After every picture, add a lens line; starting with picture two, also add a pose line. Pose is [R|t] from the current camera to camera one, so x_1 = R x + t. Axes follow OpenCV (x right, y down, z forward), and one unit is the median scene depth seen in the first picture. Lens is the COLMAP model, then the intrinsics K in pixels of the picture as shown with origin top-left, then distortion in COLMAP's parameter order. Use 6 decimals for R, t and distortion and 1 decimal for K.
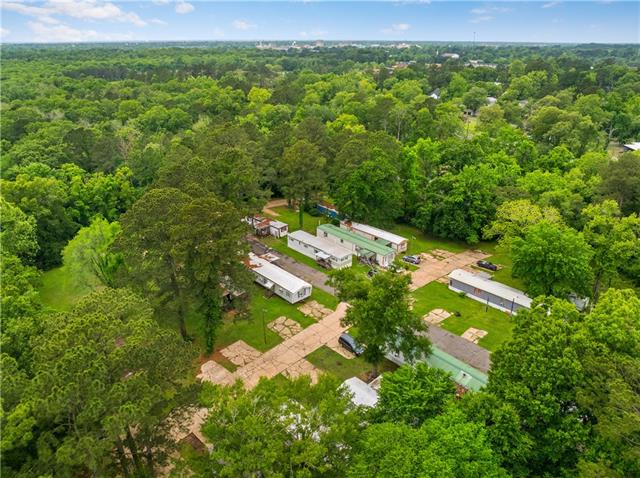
lens RADIAL K [[451.5, 0, 320.0], [0, 451.5, 239.0], [0, 0, 1]] dist [-0.055699, 0.028420]
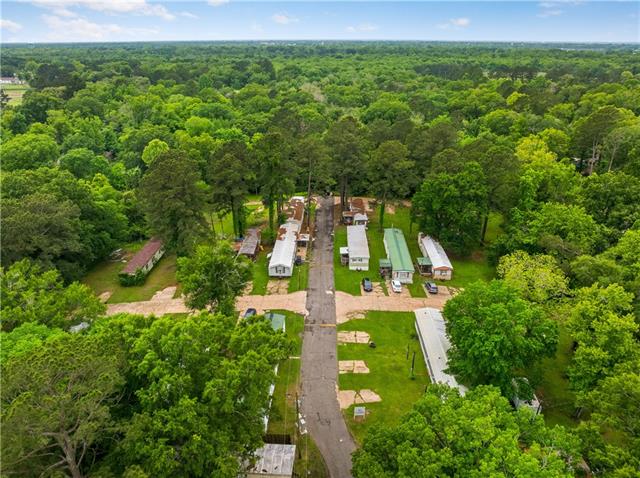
lens RADIAL K [[451.5, 0, 320.0], [0, 451.5, 239.0], [0, 0, 1]] dist [-0.055699, 0.028420]
pose [[0.759356, 0.288818, -0.583063, 0.653566], [-0.288501, 0.952639, 0.096155, -0.082877], [0.583220, 0.095199, 0.806716, 0.192749]]
